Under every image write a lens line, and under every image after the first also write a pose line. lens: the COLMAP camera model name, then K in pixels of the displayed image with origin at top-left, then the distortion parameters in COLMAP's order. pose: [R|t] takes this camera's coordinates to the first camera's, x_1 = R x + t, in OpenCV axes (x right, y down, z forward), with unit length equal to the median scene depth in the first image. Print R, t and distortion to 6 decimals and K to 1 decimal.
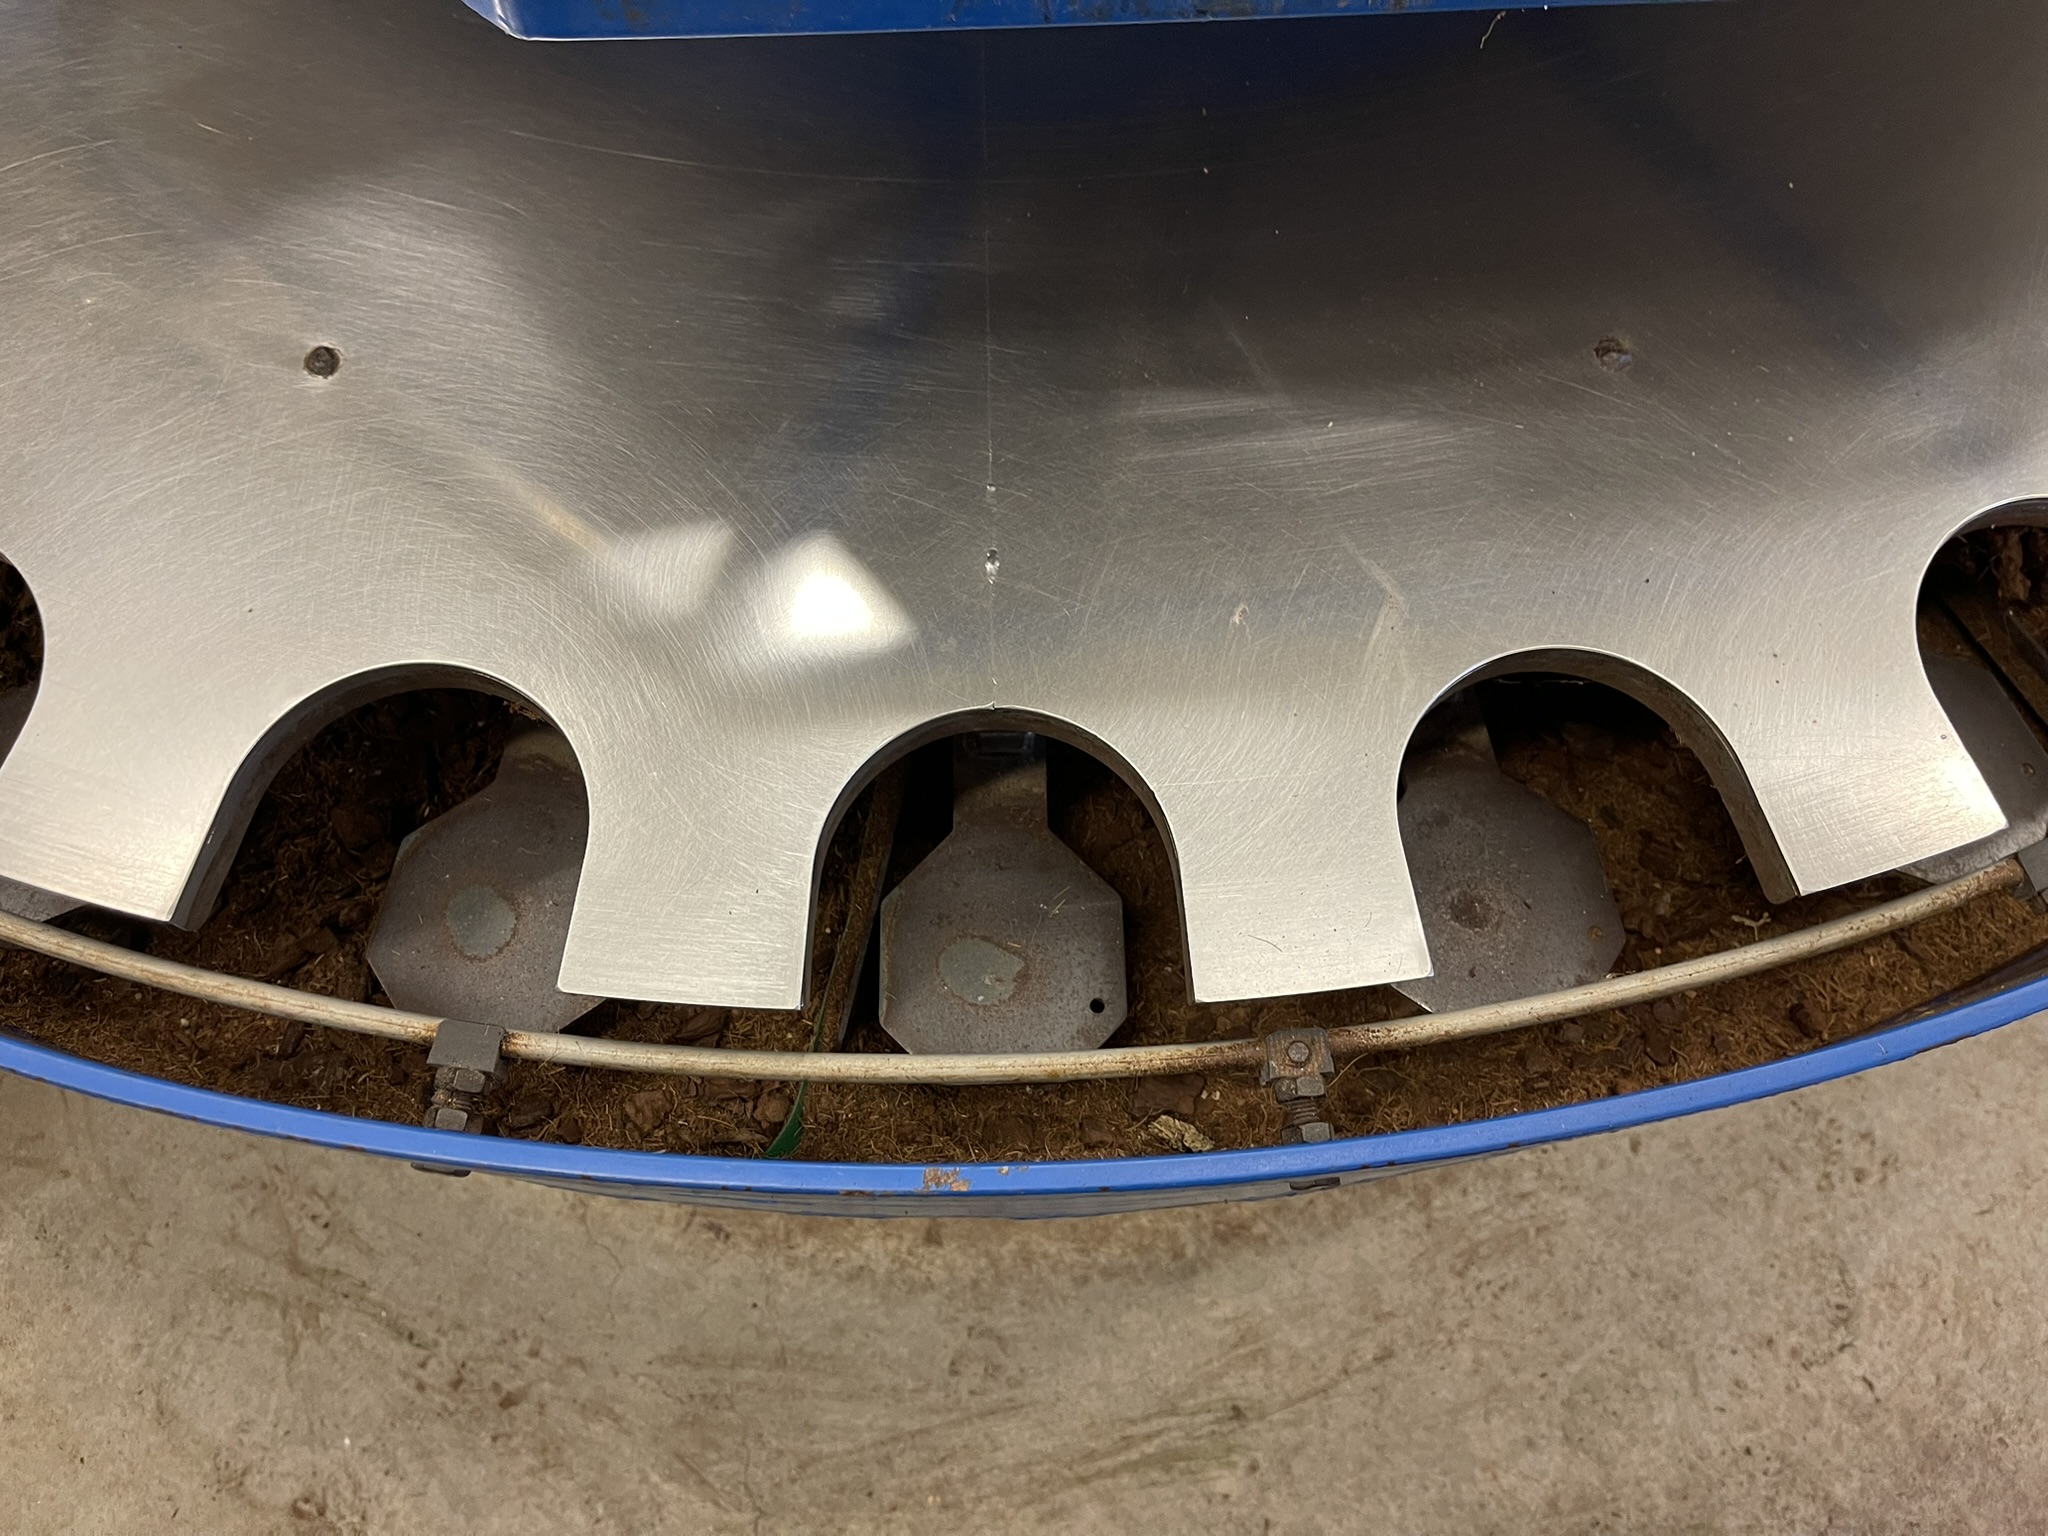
lens RADIAL K [[1570.6, 0, 1022.0], [0, 1570.6, 763.3], [0, 0, 1]] dist [0.070751, -0.100918]
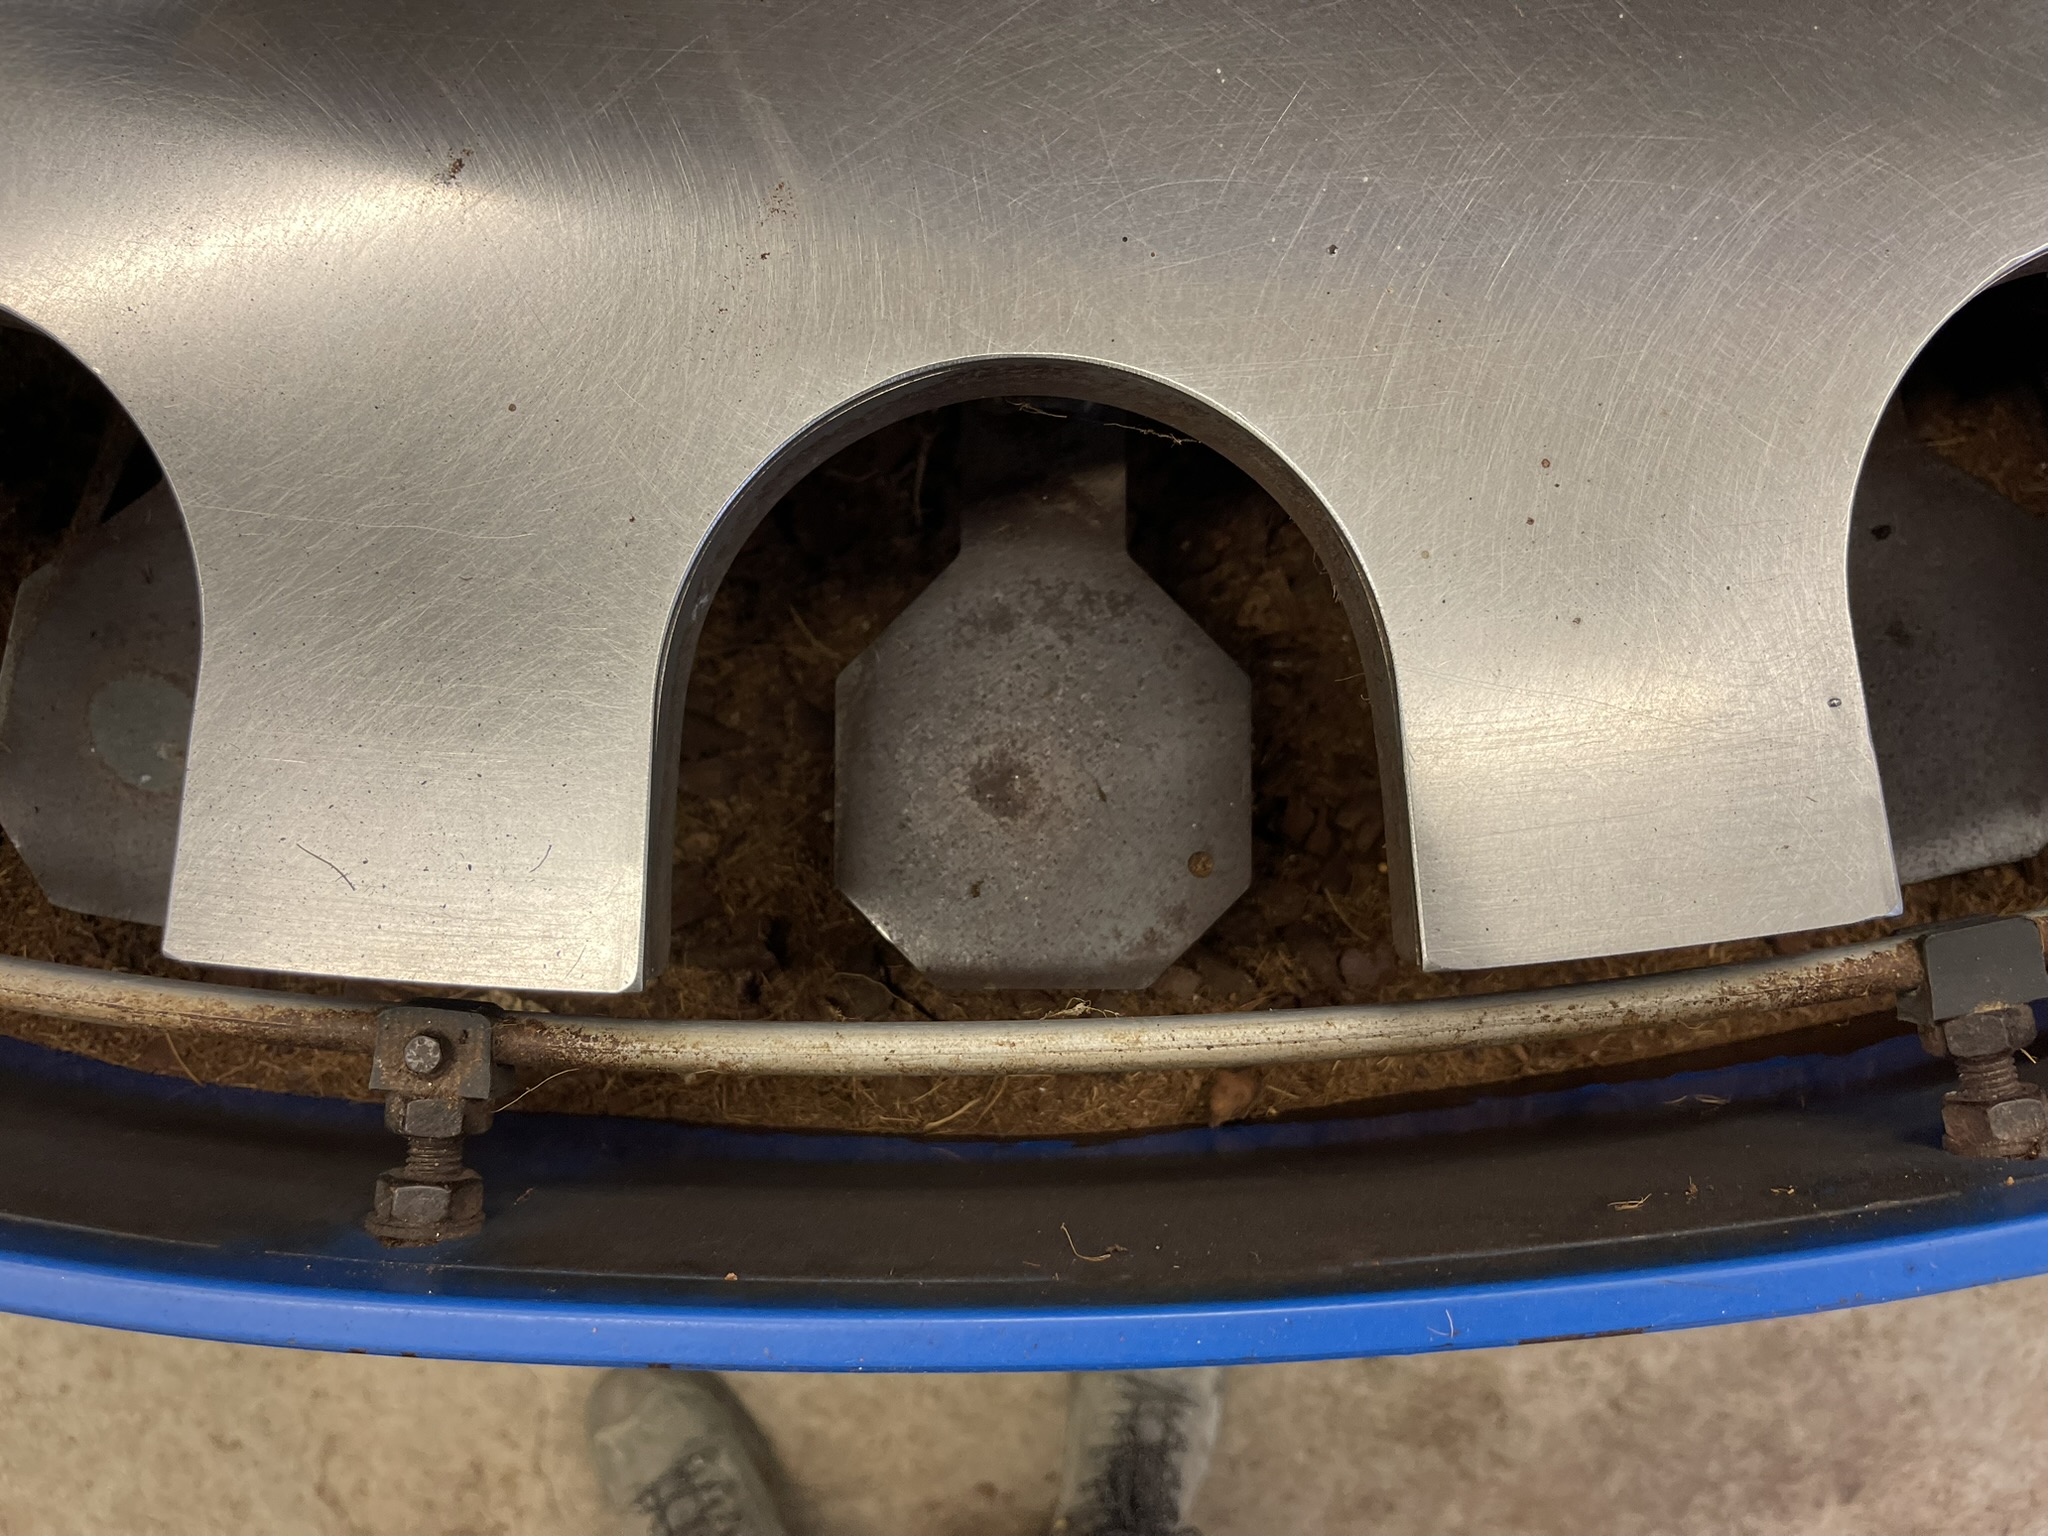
lens RADIAL K [[1570.6, 0, 1027.0], [0, 1570.6, 776.0], [0, 0, 1]] dist [0.070751, -0.100918]
pose [[0.981008, 0.189762, -0.040179, 0.317037], [-0.171099, 0.944155, 0.281598, -0.075568], [0.091372, -0.269375, 0.958691, 0.447570]]
